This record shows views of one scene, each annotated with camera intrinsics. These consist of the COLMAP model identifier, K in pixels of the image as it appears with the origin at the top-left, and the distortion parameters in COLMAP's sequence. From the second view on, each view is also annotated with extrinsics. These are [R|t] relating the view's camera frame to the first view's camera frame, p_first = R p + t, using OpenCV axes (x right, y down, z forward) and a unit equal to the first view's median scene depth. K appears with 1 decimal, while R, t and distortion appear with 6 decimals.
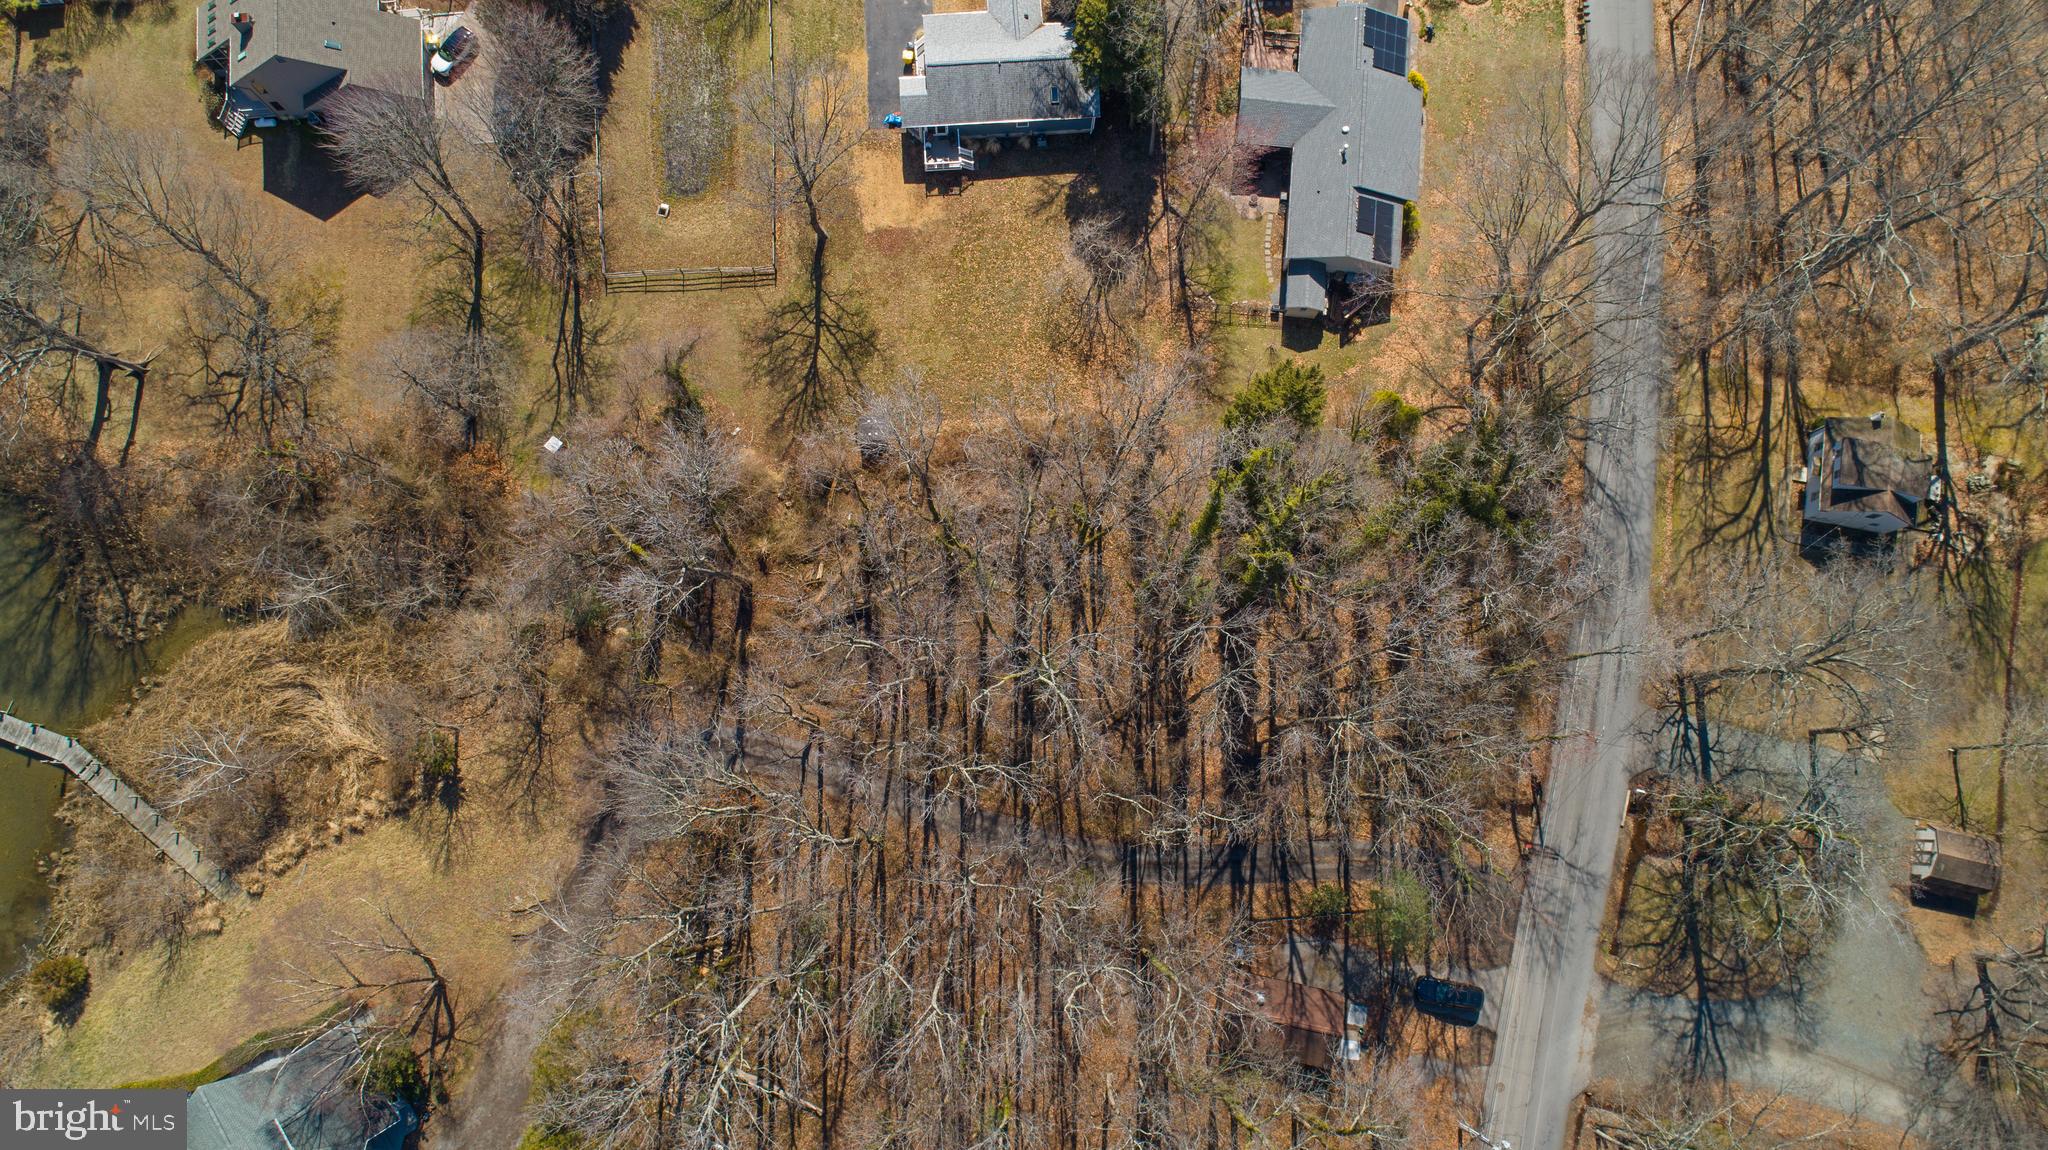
lens RADIAL K [[1374.7, 0, 1022.8], [0, 1374.7, 575.3], [0, 0, 1]] dist [-0.005778, -0.001436]
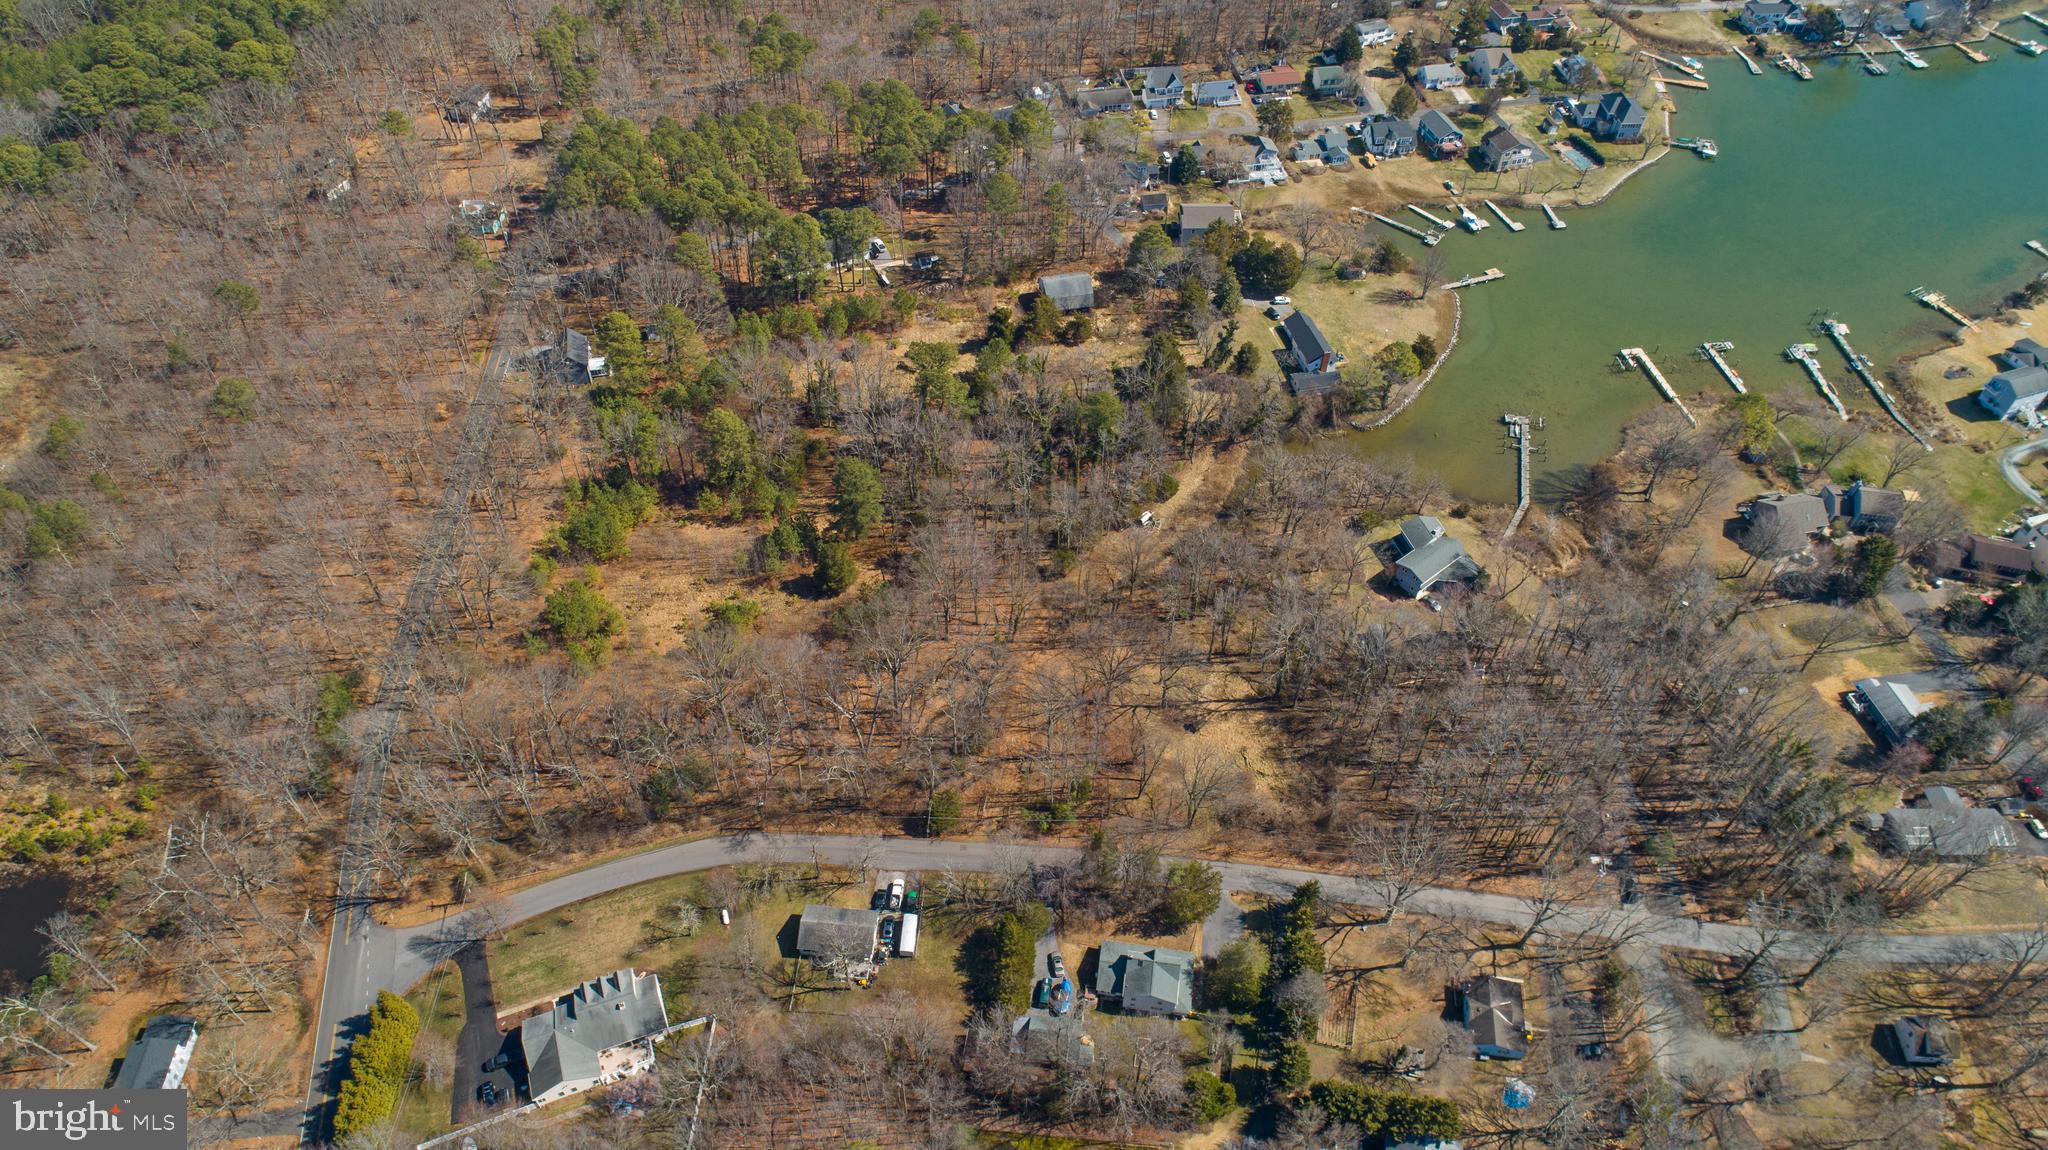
lens RADIAL K [[1374.7, 0, 1027.9], [0, 1374.7, 572.6], [0, 0, 1]] dist [-0.005778, -0.001436]
pose [[0.109738, 0.721881, -0.683261, 1.390238], [-0.980646, 0.190768, 0.044050, 1.087969], [0.162143, 0.665203, 0.728844, -1.326456]]
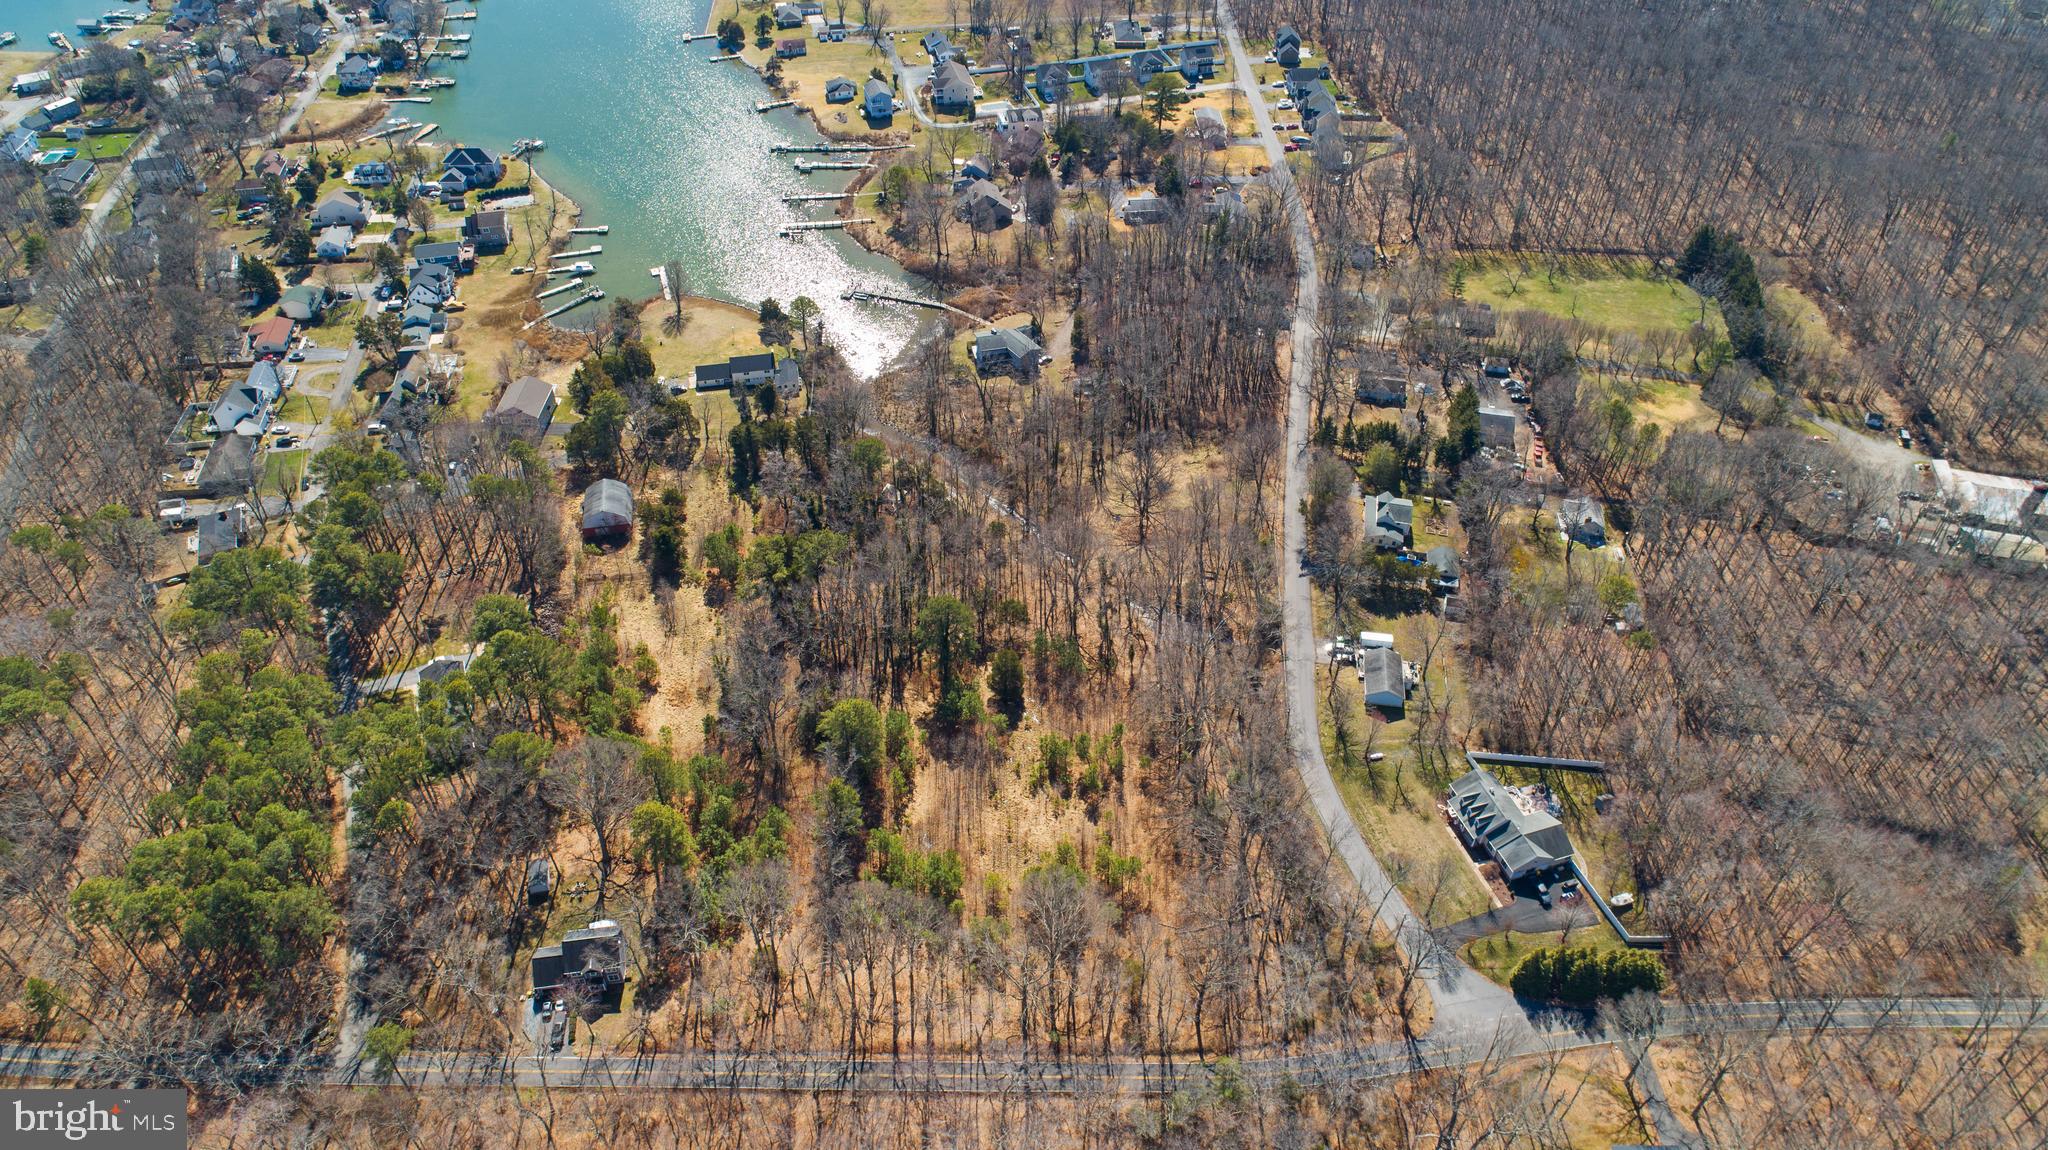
lens RADIAL K [[1374.7, 0, 1027.2], [0, 1374.7, 580.7], [0, 0, 1]] dist [-0.005778, -0.001436]
pose [[0.998403, -0.049515, 0.027192, -0.546624], [0.056001, 0.804323, -0.591547, 3.061457], [0.007419, 0.592126, 0.805811, -1.732515]]
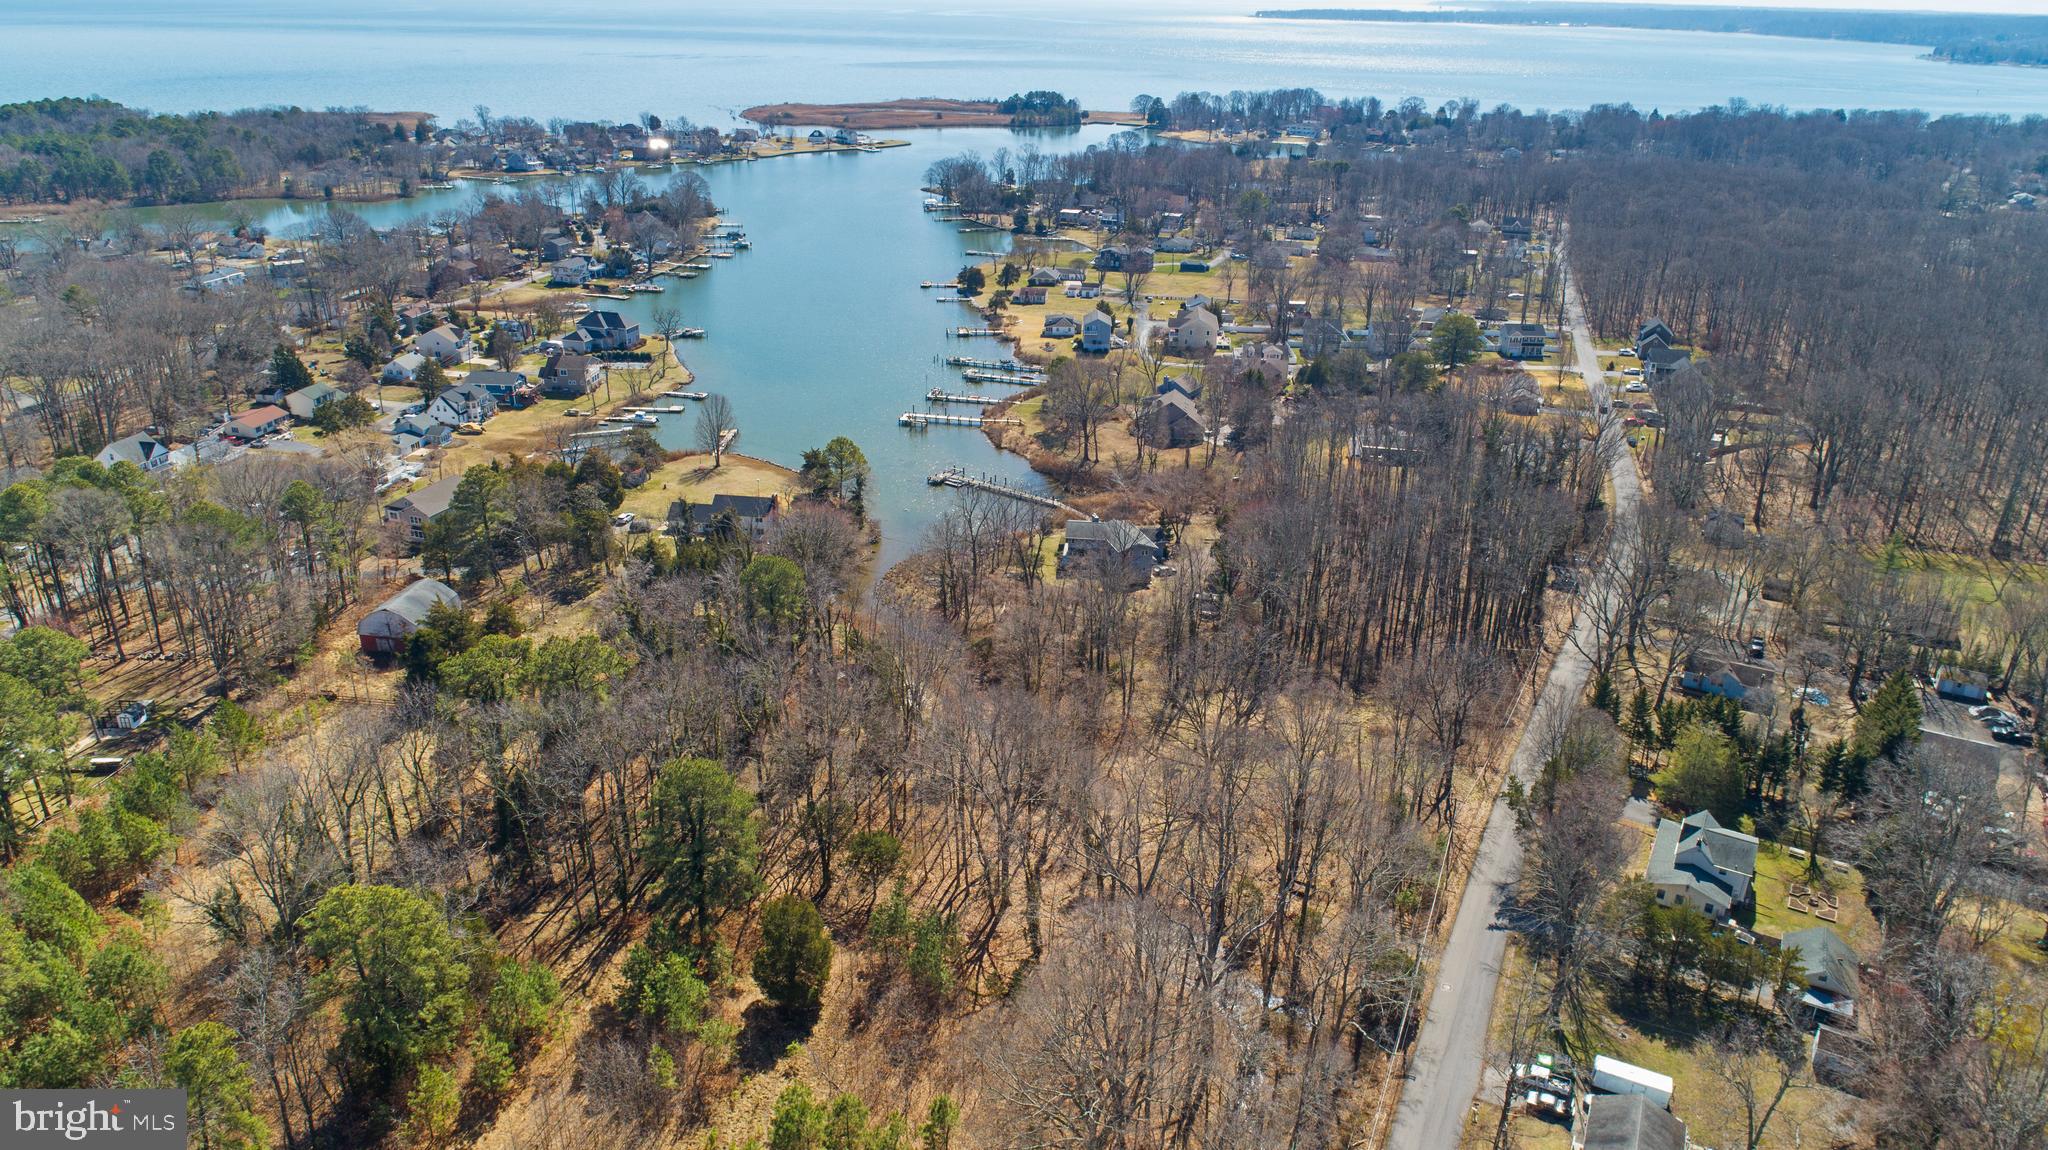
lens RADIAL K [[1374.7, 0, 1025.0], [0, 1374.7, 575.7], [0, 0, 1]] dist [-0.005778, -0.001436]
pose [[0.962679, 0.095575, -0.253207, -0.001965], [-0.264053, 0.536896, -0.801260, 2.396857], [0.059365, 0.838217, 0.542096, -0.426059]]
